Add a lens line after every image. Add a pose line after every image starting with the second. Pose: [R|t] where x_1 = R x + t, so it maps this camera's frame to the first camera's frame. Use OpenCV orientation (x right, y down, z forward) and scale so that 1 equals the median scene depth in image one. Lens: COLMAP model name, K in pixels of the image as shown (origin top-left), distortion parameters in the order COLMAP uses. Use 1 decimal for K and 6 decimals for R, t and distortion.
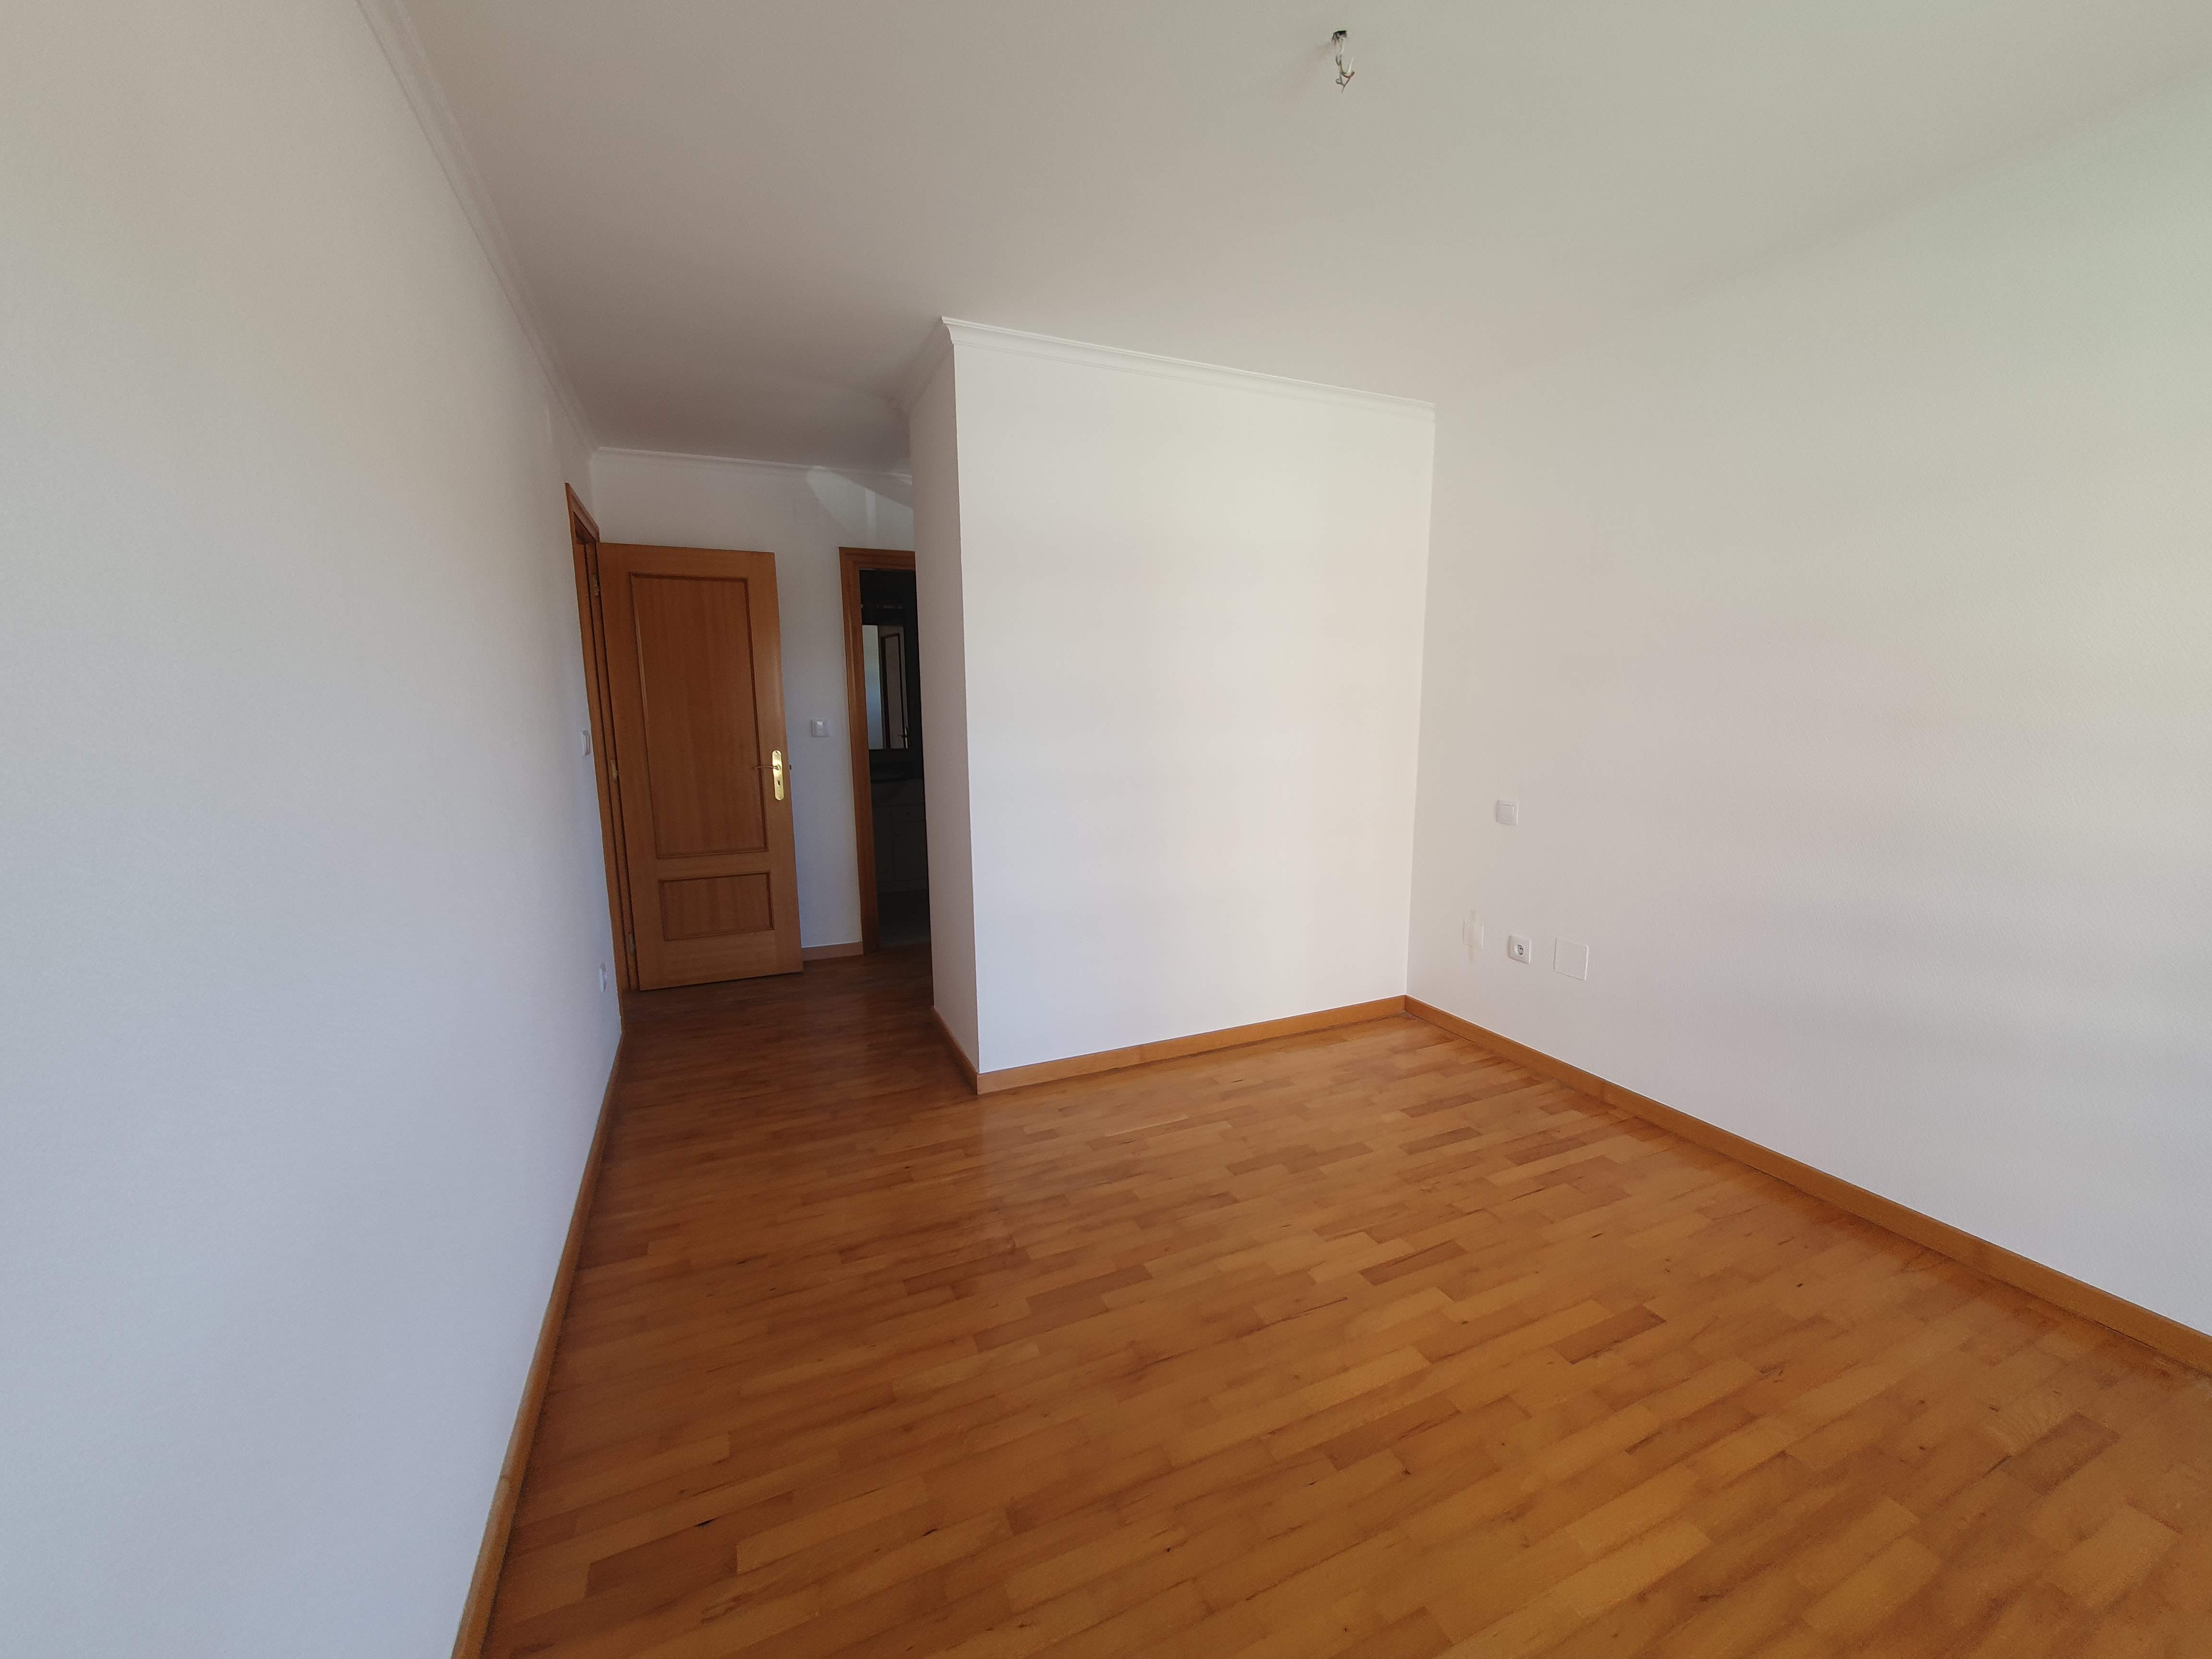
lens RADIAL K [[872.4, 0, 1112.6], [0, 872.4, 849.1], [0, 0, 1]] dist [0.000144, 0.000104]
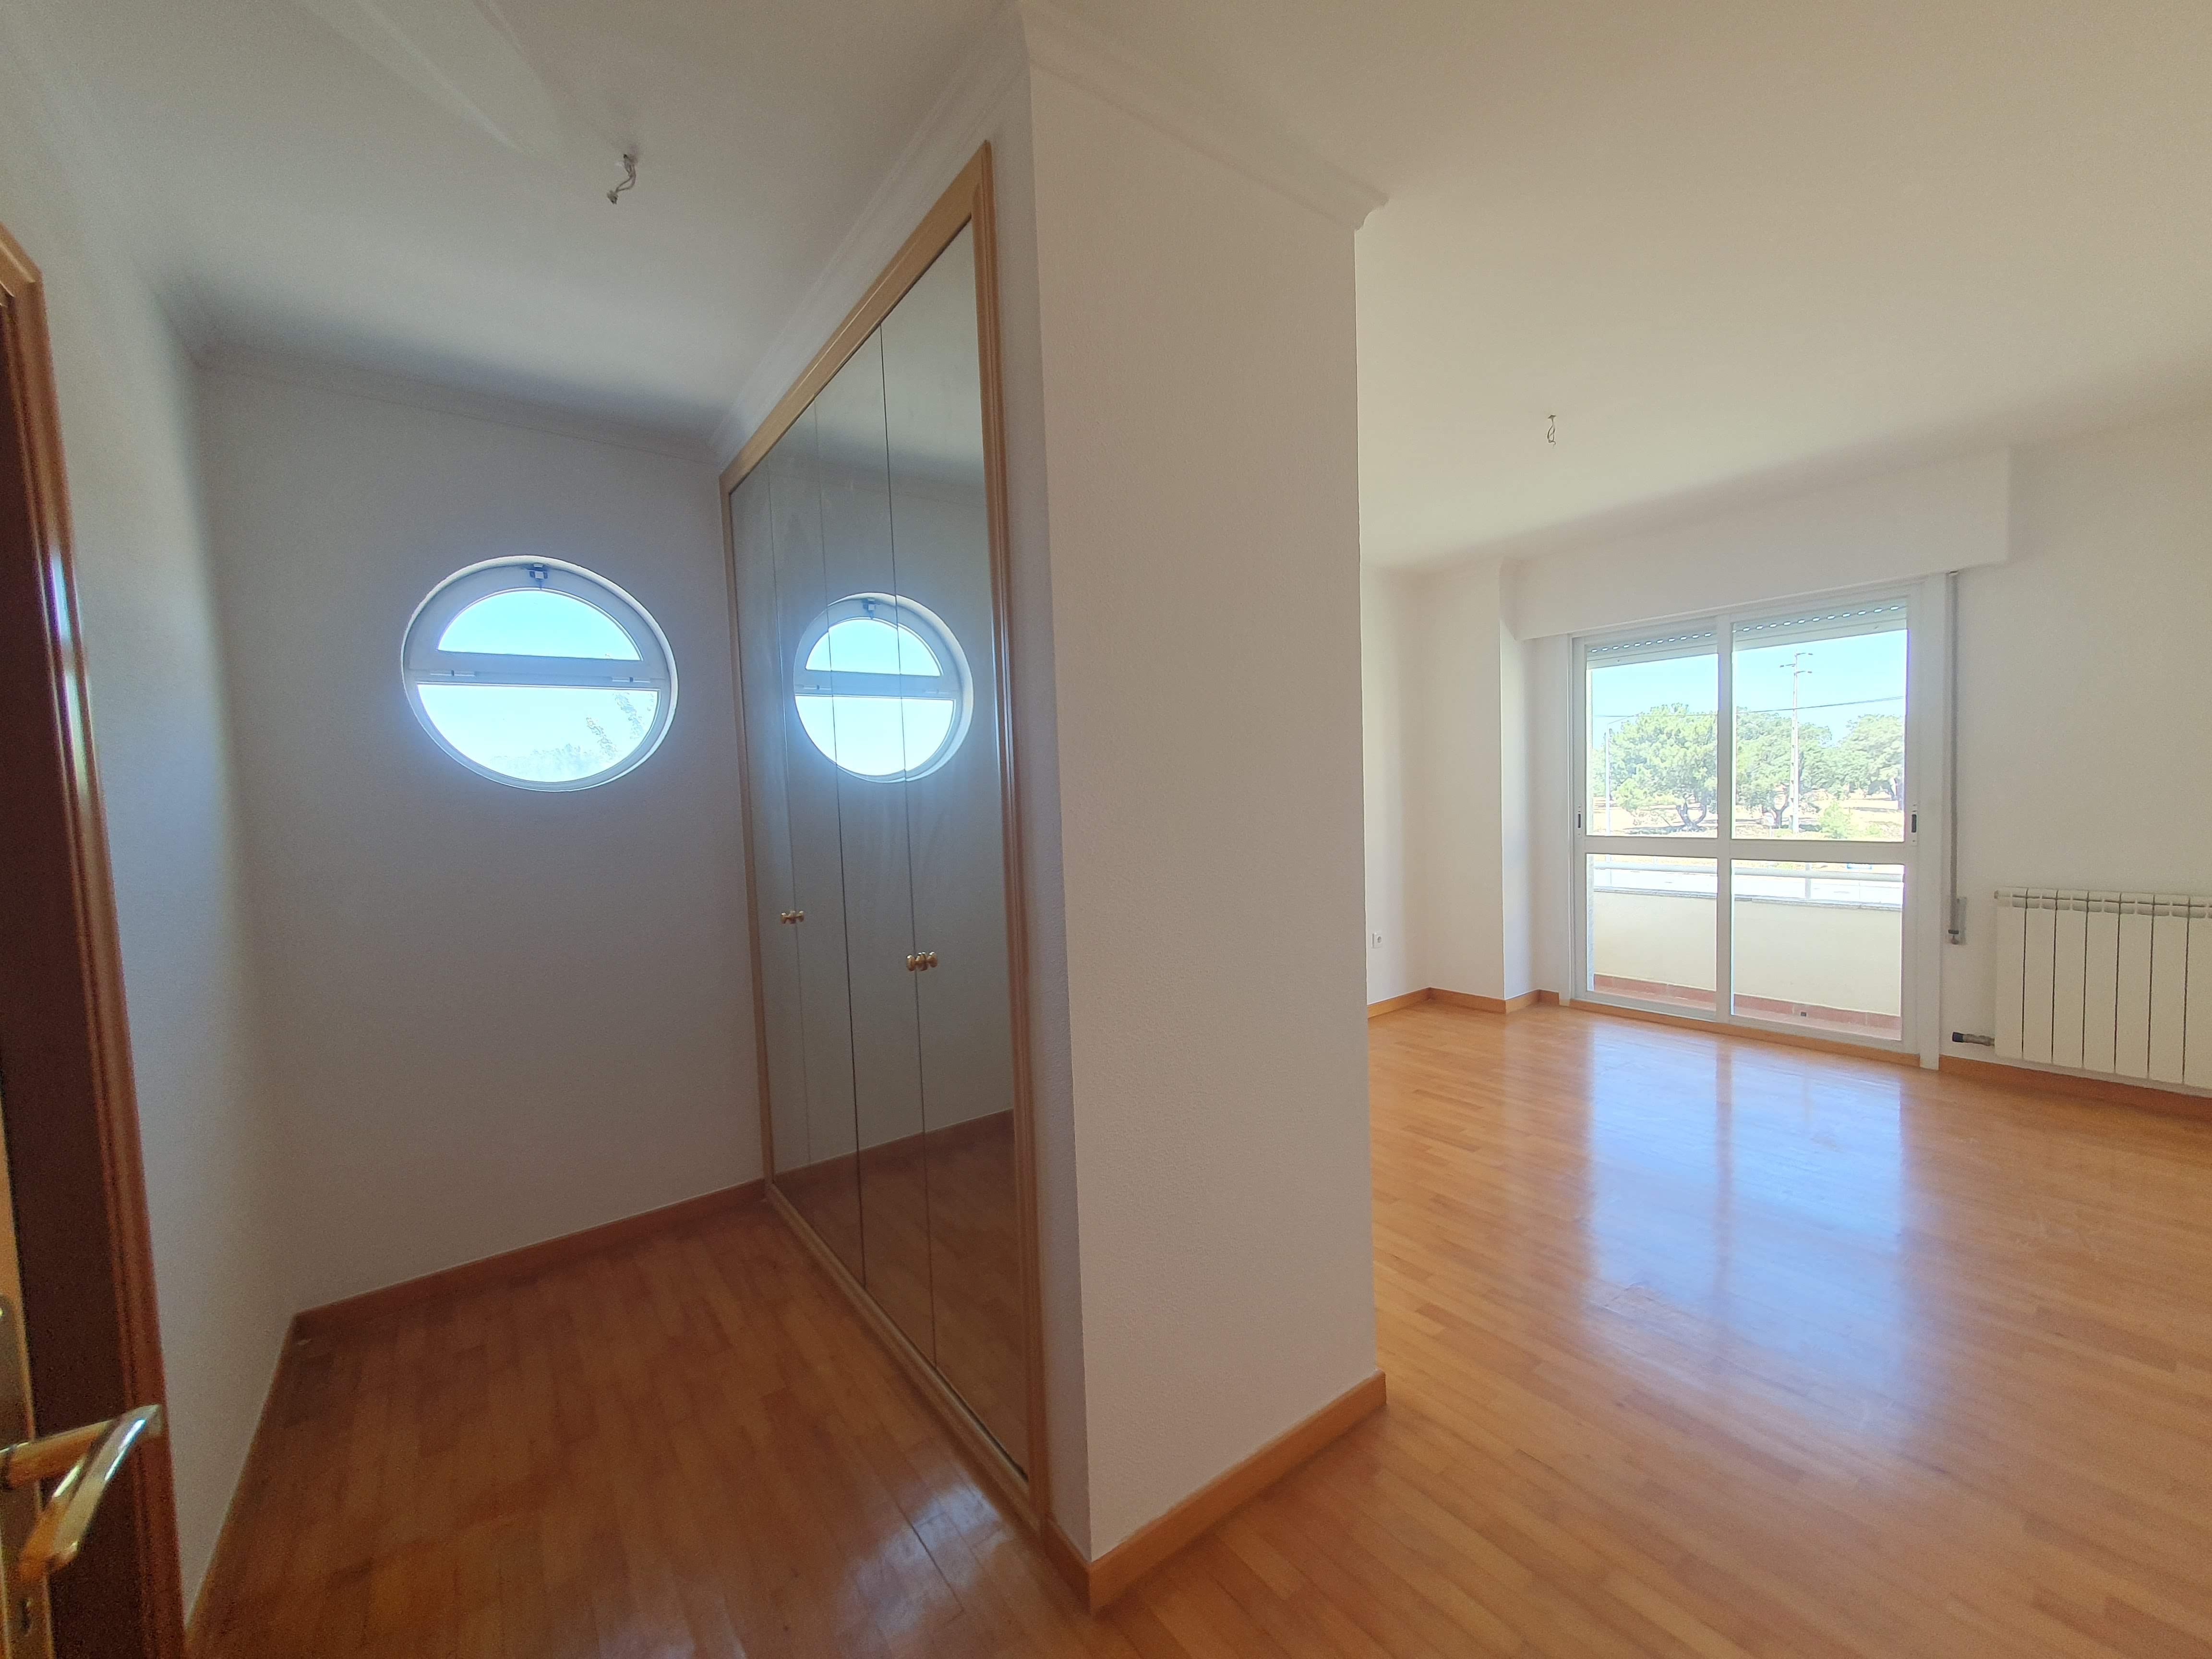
lens RADIAL K [[872.4, 0, 1112.6], [0, 872.4, 849.1], [0, 0, 1]] dist [0.000144, 0.000104]
pose [[-0.216155, -0.055266, 0.974794, -1.061699], [0.202871, 0.974064, 0.100210, -0.309147], [-0.955050, 0.219418, -0.199337, 1.868278]]
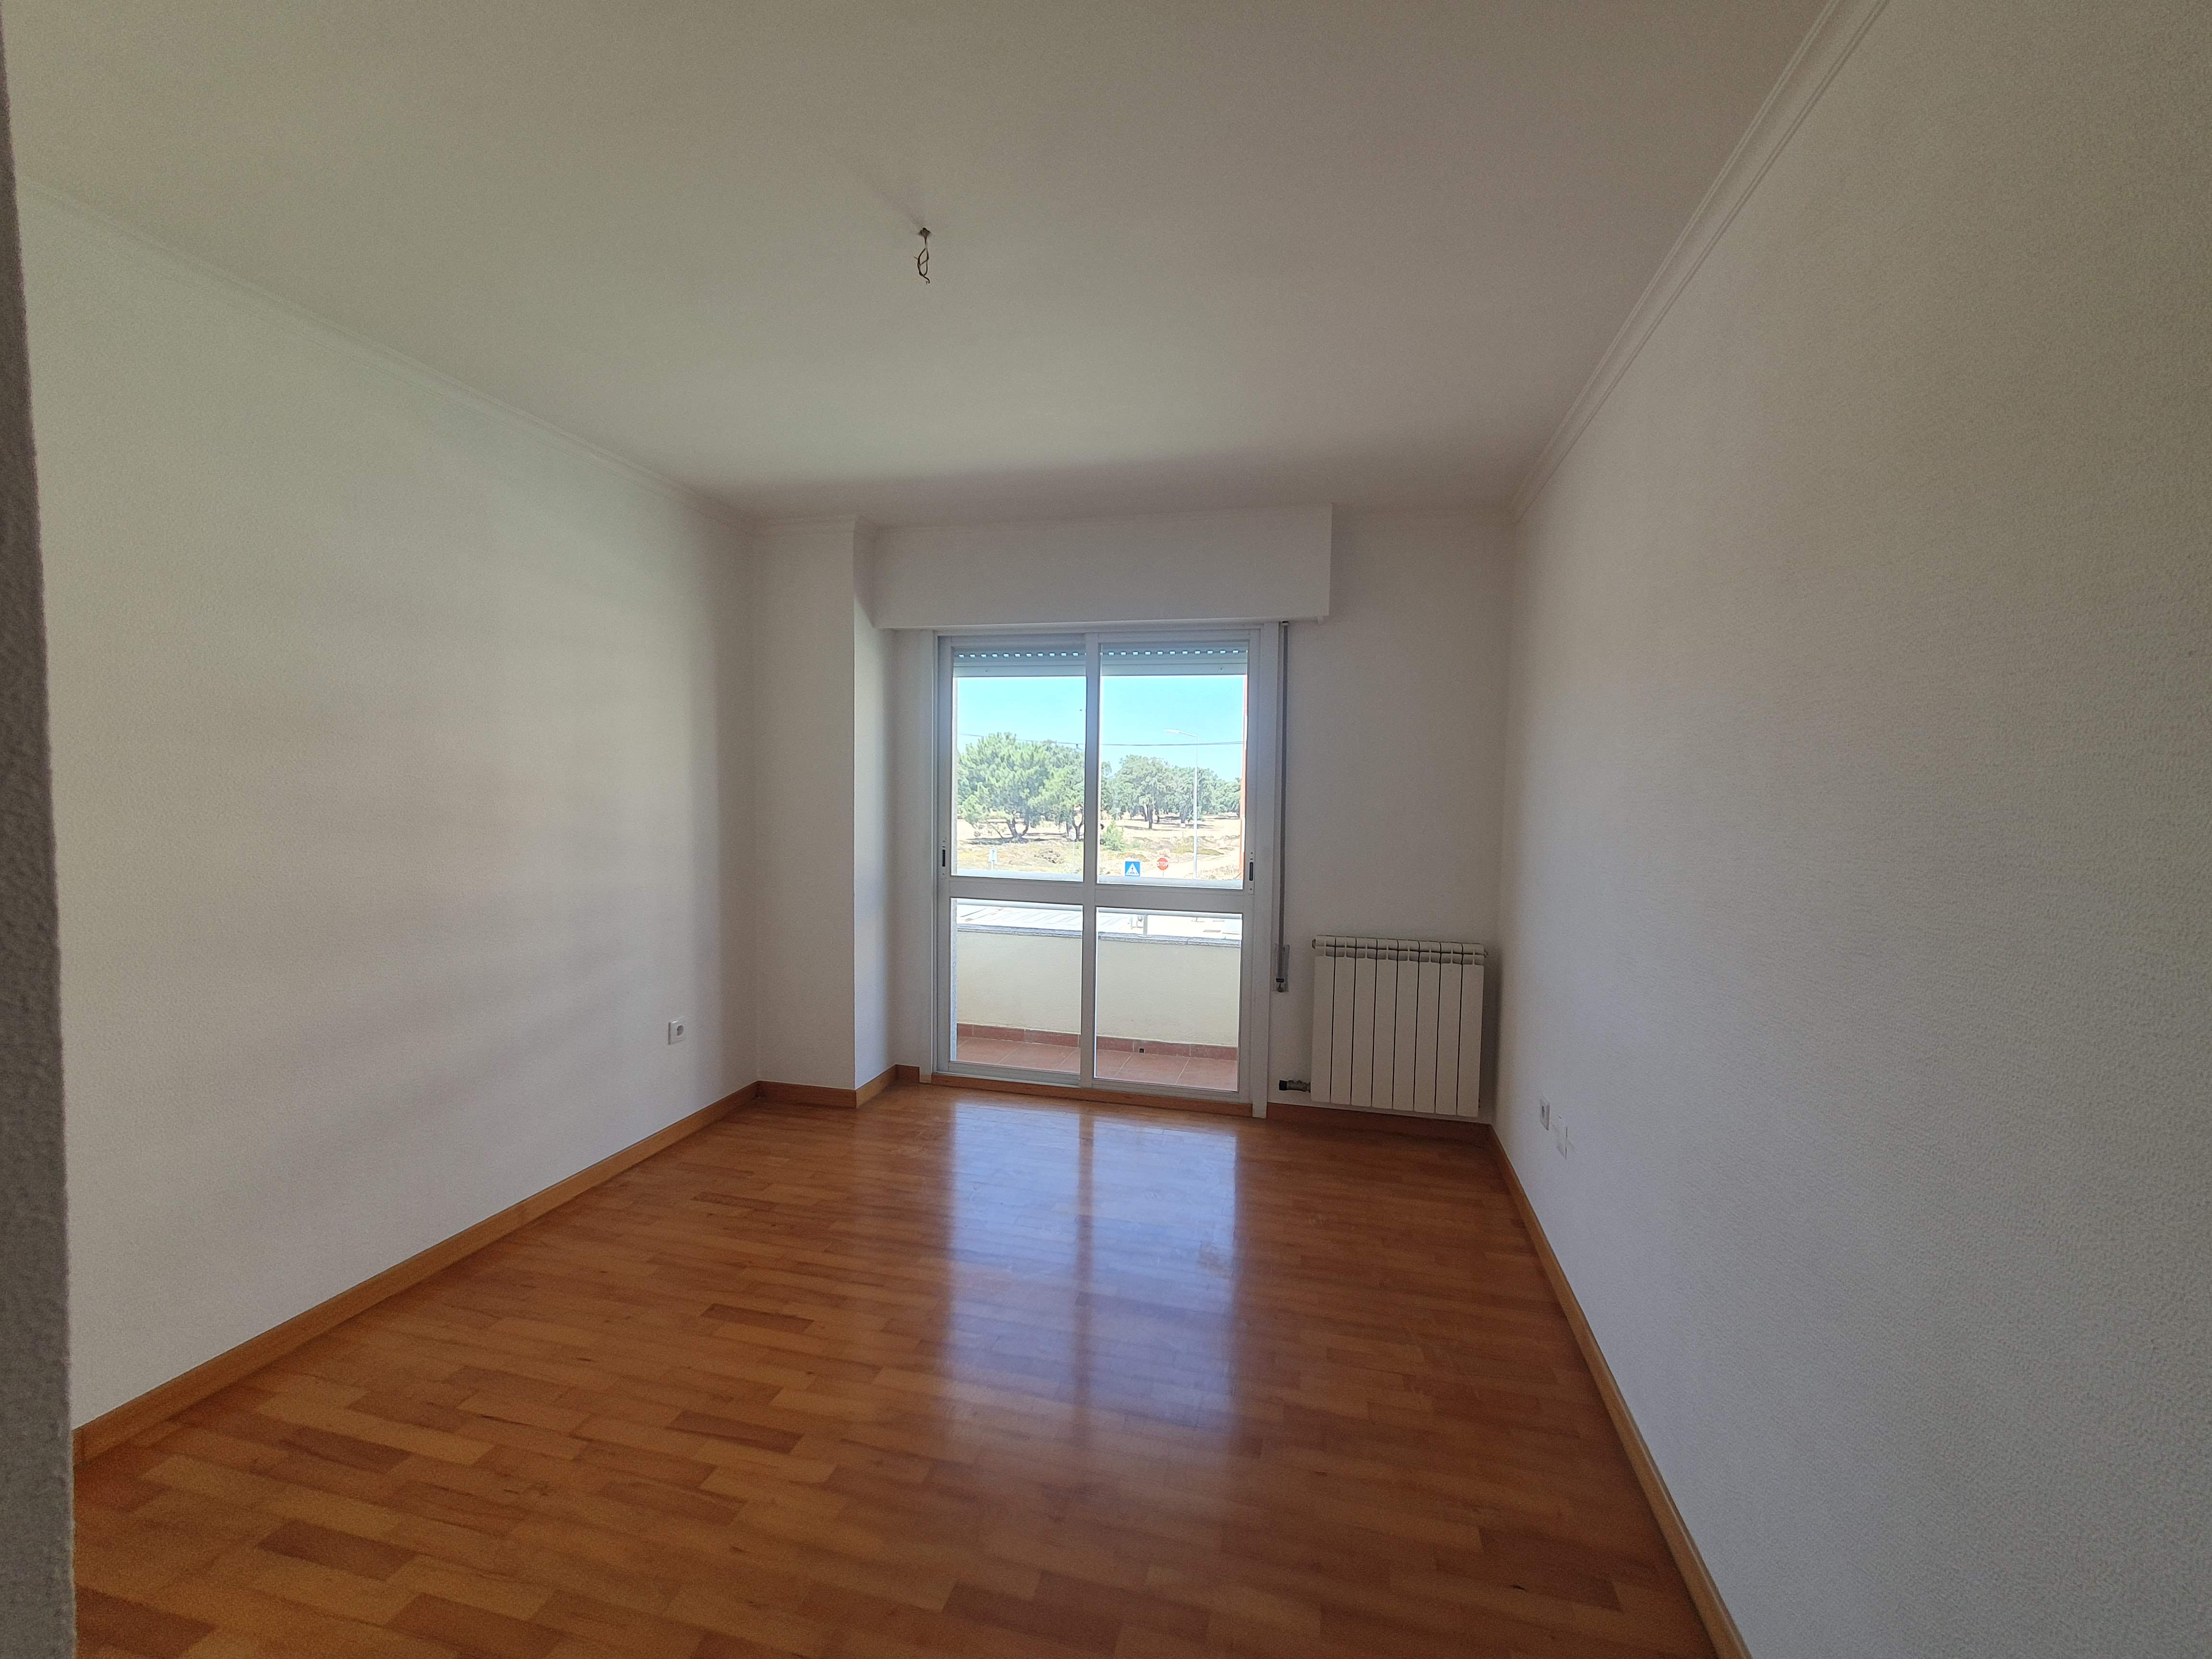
lens RADIAL K [[884.4, 0, 1114.6], [0, 884.4, 839.5], [0, 0, 1]] dist [0.030555, -0.000030]
pose [[-0.790335, -0.046138, 0.610936, -0.522924], [0.087395, 0.978474, 0.186953, -0.268131], [-0.606410, 0.201149, -0.769289, 1.446682]]
